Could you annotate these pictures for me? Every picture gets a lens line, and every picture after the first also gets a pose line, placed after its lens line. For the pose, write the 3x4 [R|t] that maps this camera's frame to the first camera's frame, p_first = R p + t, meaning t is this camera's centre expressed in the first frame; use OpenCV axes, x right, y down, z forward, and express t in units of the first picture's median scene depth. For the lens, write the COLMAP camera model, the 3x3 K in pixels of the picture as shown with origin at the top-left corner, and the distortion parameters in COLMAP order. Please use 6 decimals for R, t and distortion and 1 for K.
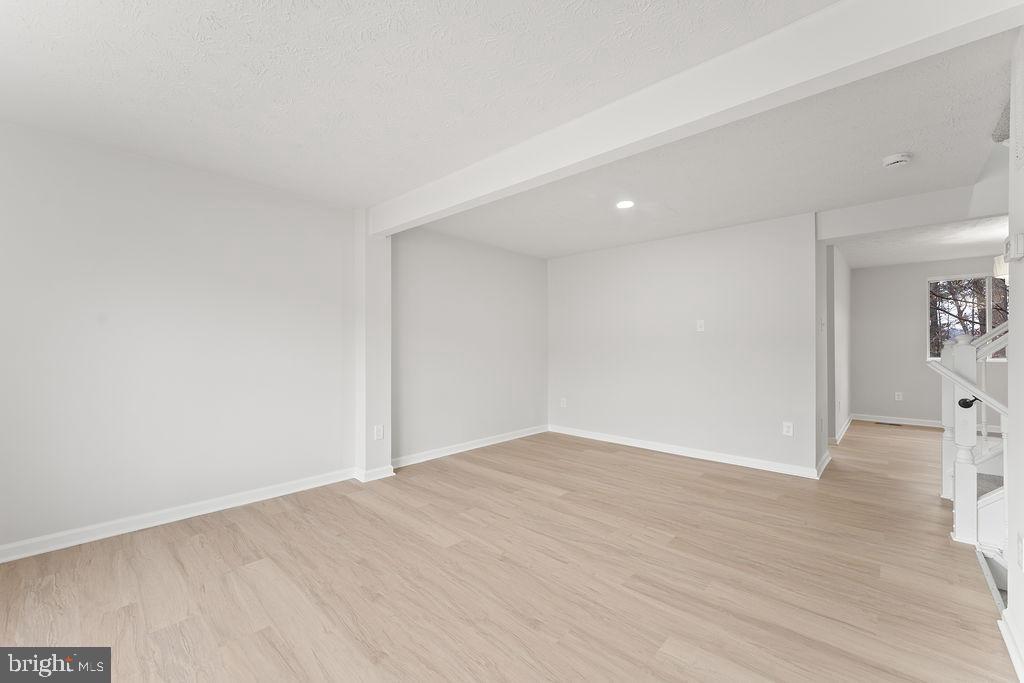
lens RADIAL K [[411.8, 0, 522.3], [0, 411.8, 342.4], [0, 0, 1]] dist [-0.004696, -0.000279]
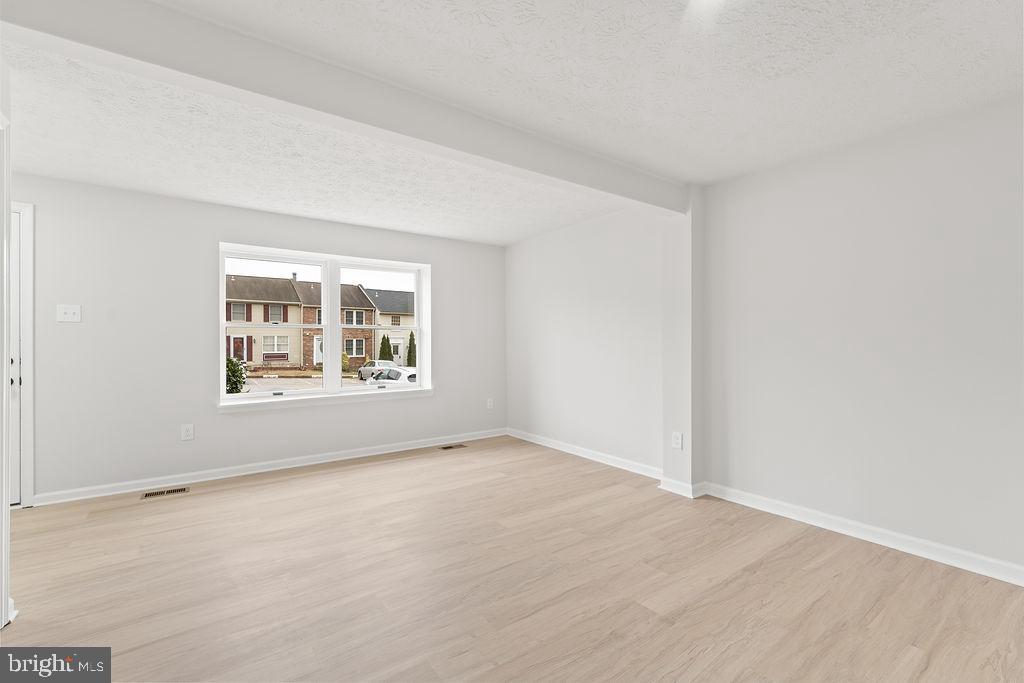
lens RADIAL K [[454.8, 0, 516.7], [0, 454.8, 341.1], [0, 0, 1]] dist [-0.003130, -0.000579]
pose [[-0.210003, -0.000518, -0.977701, 0.776594], [0.008310, 0.999963, -0.002315, 0.005856], [0.977665, -0.008611, -0.209991, 1.001807]]
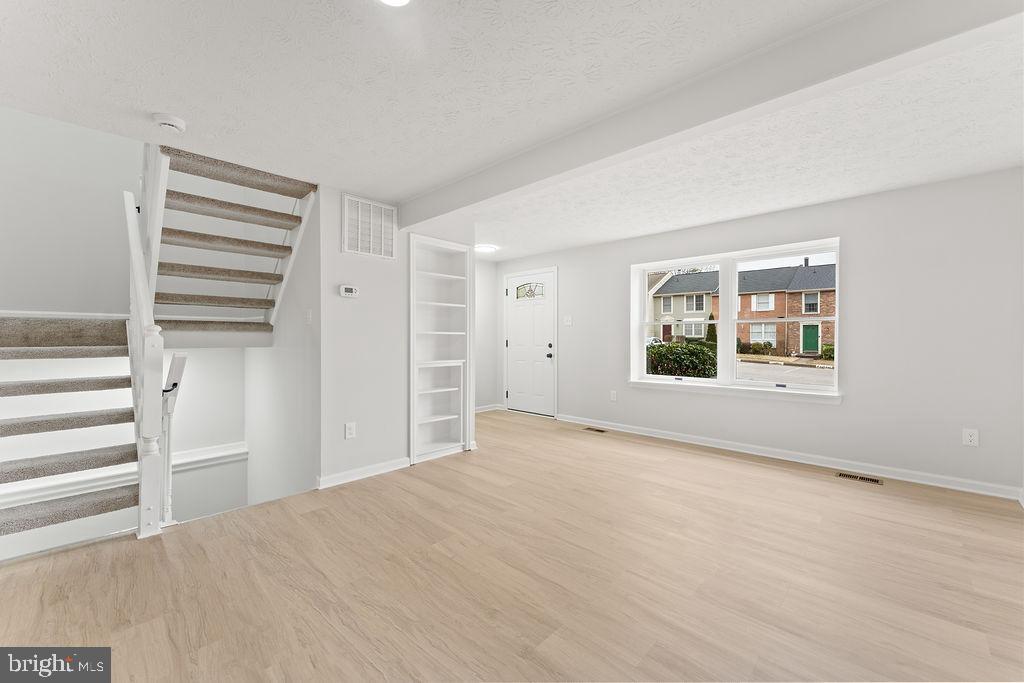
lens RADIAL K [[411.8, 0, 502.2], [0, 411.8, 341.1], [0, 0, 1]] dist [-0.004696, -0.000279]
pose [[-0.997664, 0.000899, 0.068303, 0.125848], [0.001187, 0.999991, 0.004186, 0.010826], [-0.068299, 0.004257, -0.997656, 1.559910]]
